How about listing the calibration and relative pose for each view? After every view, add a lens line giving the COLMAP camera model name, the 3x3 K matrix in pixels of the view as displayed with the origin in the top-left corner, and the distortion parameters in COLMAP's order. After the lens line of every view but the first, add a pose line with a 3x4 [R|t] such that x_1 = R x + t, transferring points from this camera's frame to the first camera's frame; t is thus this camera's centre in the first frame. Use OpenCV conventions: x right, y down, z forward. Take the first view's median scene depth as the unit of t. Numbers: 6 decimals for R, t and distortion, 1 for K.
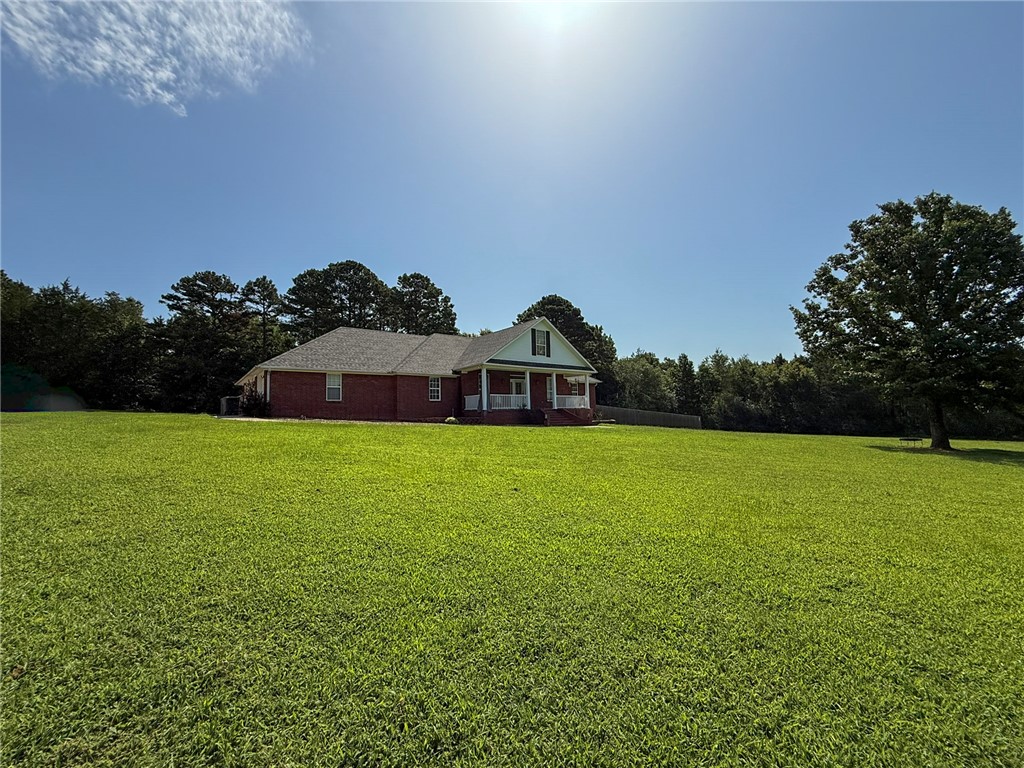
lens RADIAL K [[417.2, 0, 505.0], [0, 417.2, 378.3], [0, 0, 1]] dist [0.000456, -0.000308]
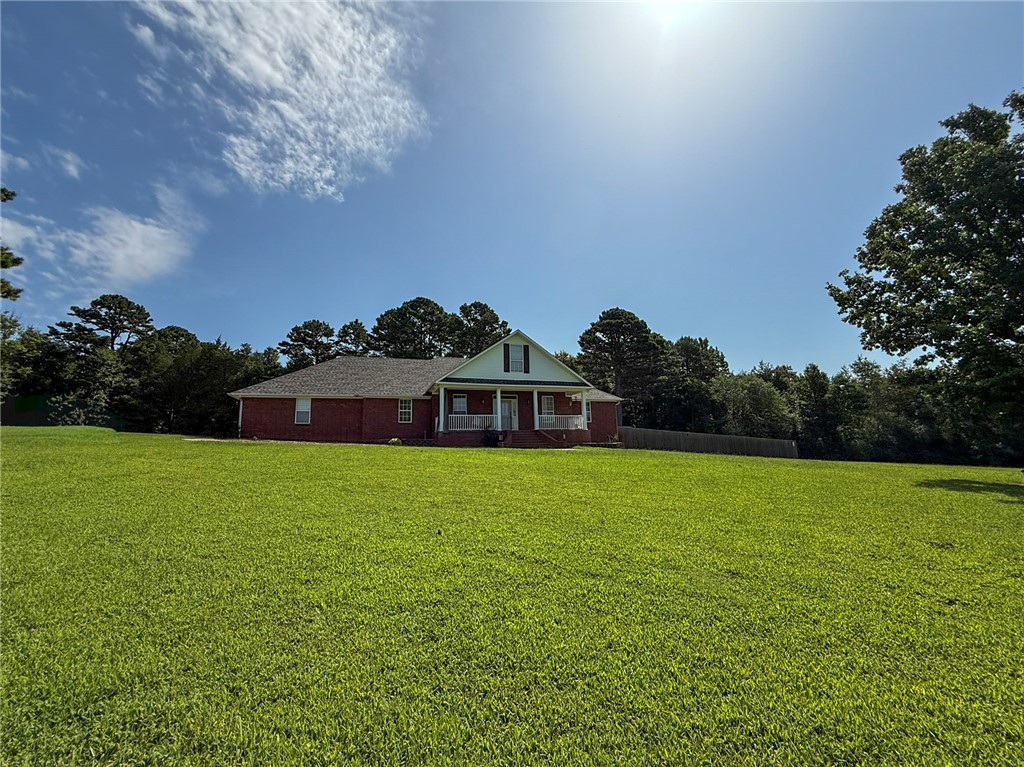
lens RADIAL K [[417.2, 0, 498.9], [0, 417.2, 371.1], [0, 0, 1]] dist [0.000456, -0.000308]
pose [[0.940049, -0.057983, -0.336075, 0.176128], [0.029667, 0.995609, -0.088789, 0.011873], [0.339748, 0.073496, 0.937641, 0.061263]]
